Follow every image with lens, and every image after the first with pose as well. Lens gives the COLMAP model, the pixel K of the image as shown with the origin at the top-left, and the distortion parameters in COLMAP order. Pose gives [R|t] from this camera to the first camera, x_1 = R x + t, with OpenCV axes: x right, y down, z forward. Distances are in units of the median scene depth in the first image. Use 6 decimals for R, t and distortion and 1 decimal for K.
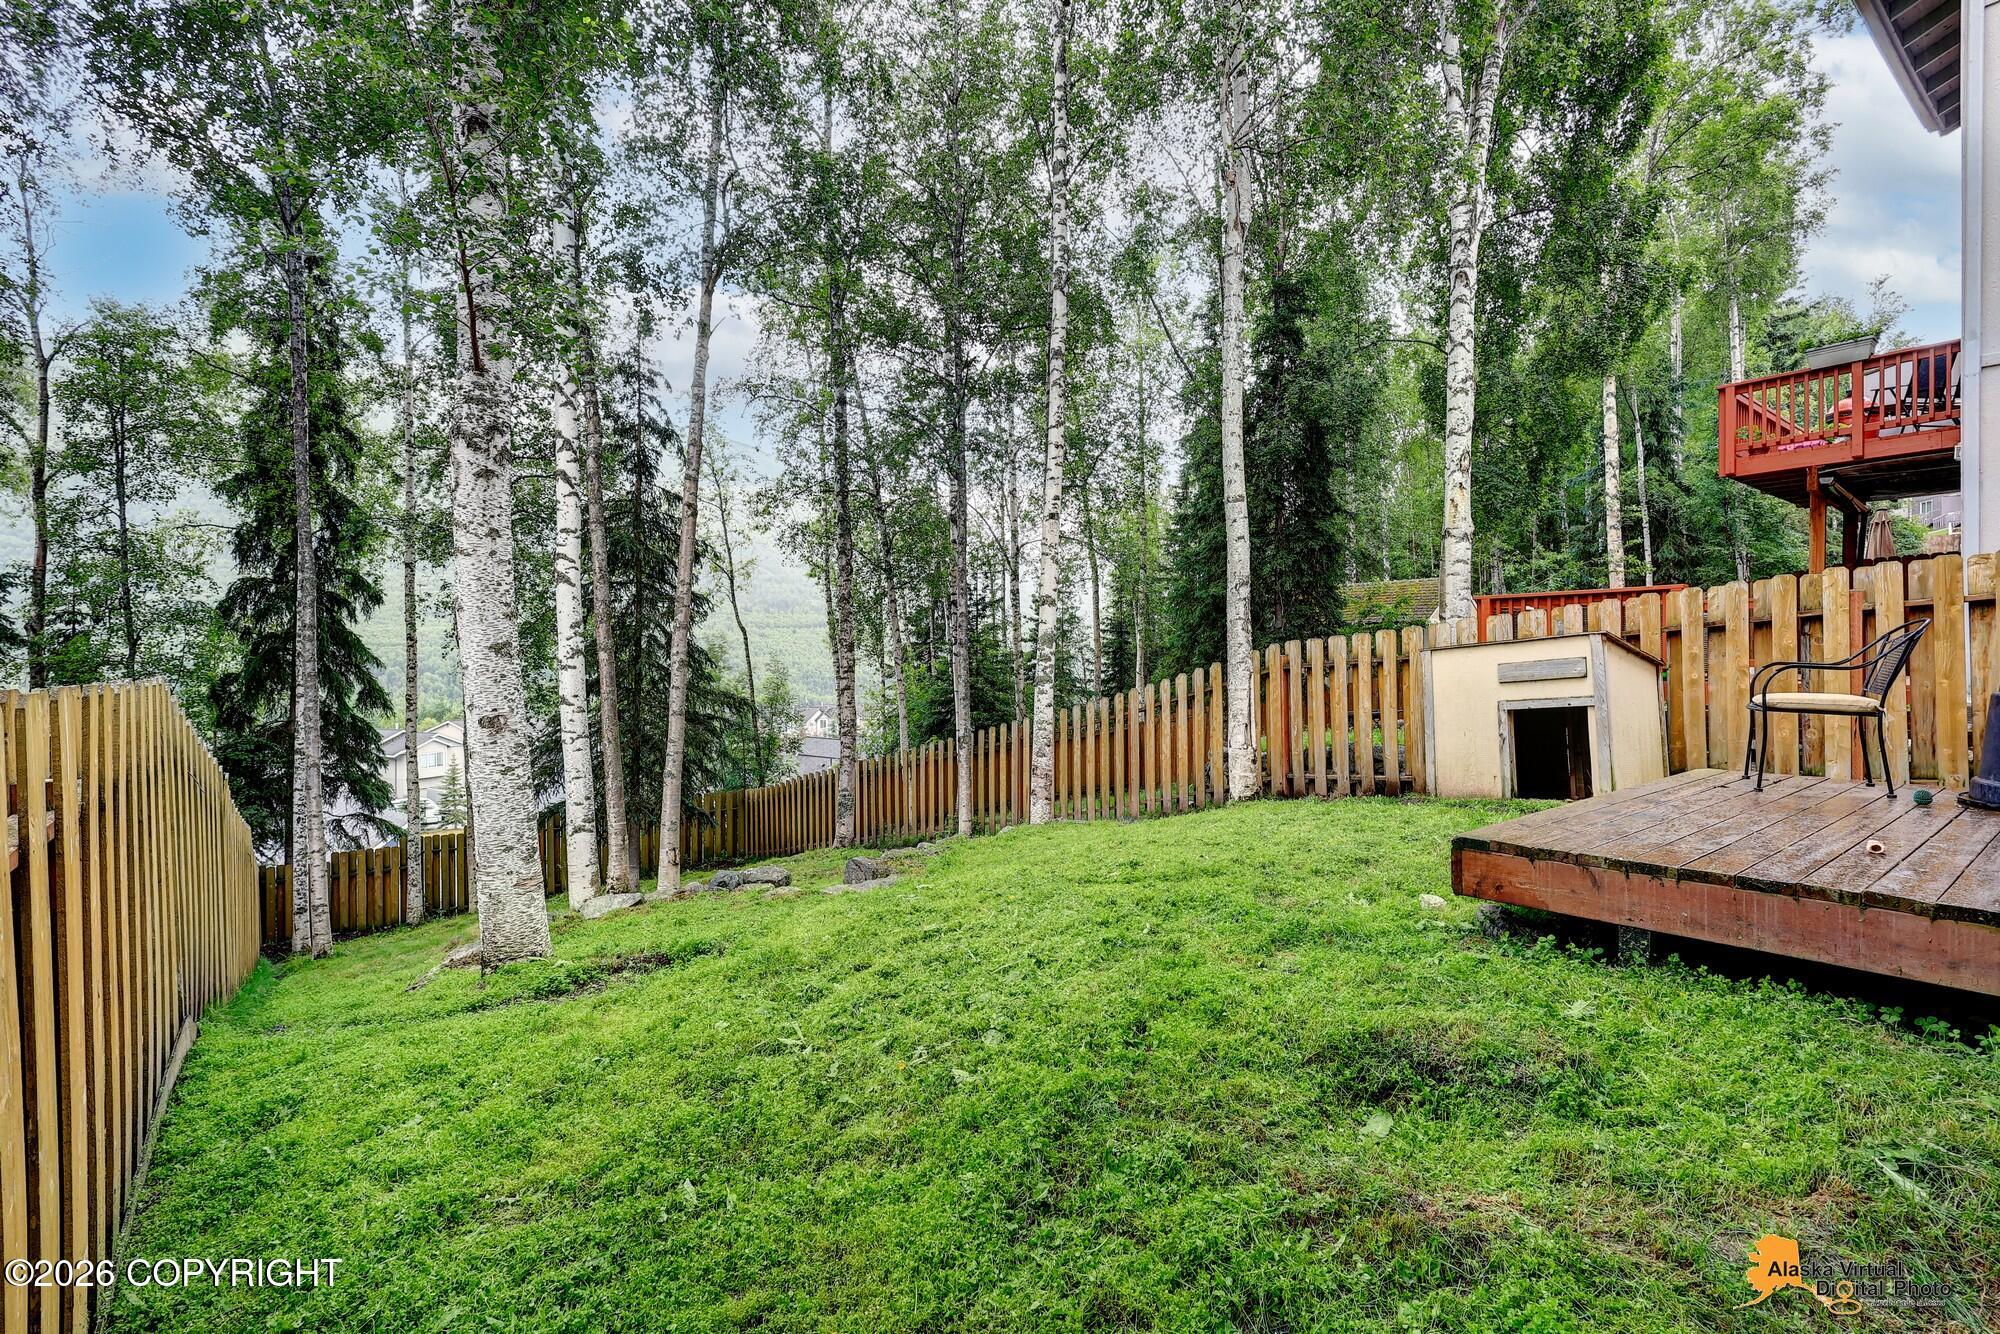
lens RADIAL K [[917.6, 0, 1006.3], [0, 917.6, 662.3], [0, 0, 1]] dist [-0.001612, -0.000315]
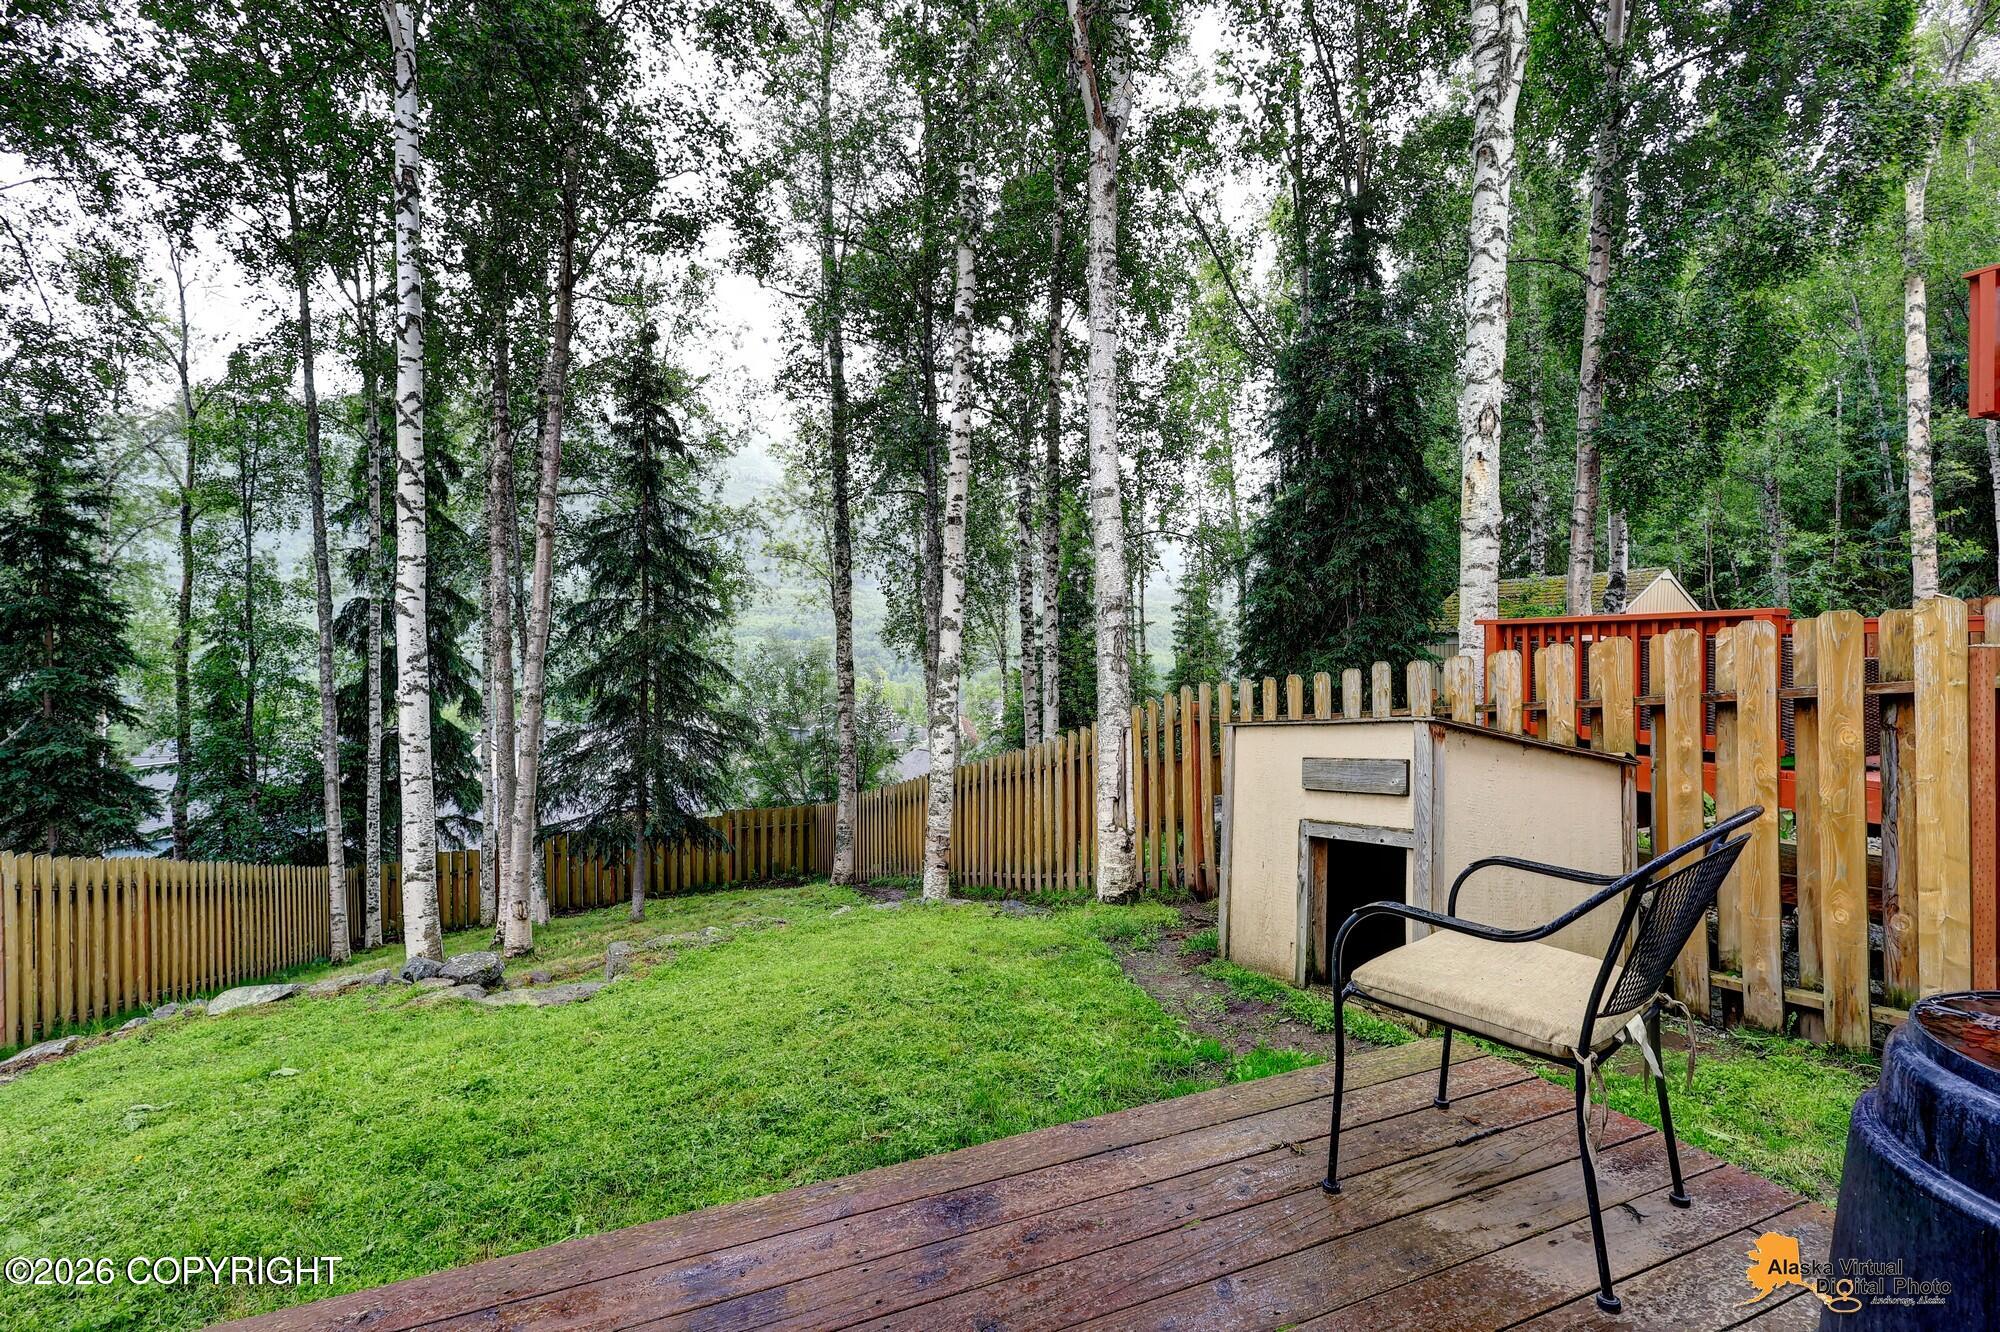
lens RADIAL K [[927.5, 0, 986.7], [0, 927.5, 657.1], [0, 0, 1]] dist [0.000511, -0.000485]
pose [[0.963459, 0.002263, -0.267847, 0.322535], [-0.001552, 0.999995, 0.002869, -0.042906], [0.267852, -0.002349, 0.963457, 0.226971]]
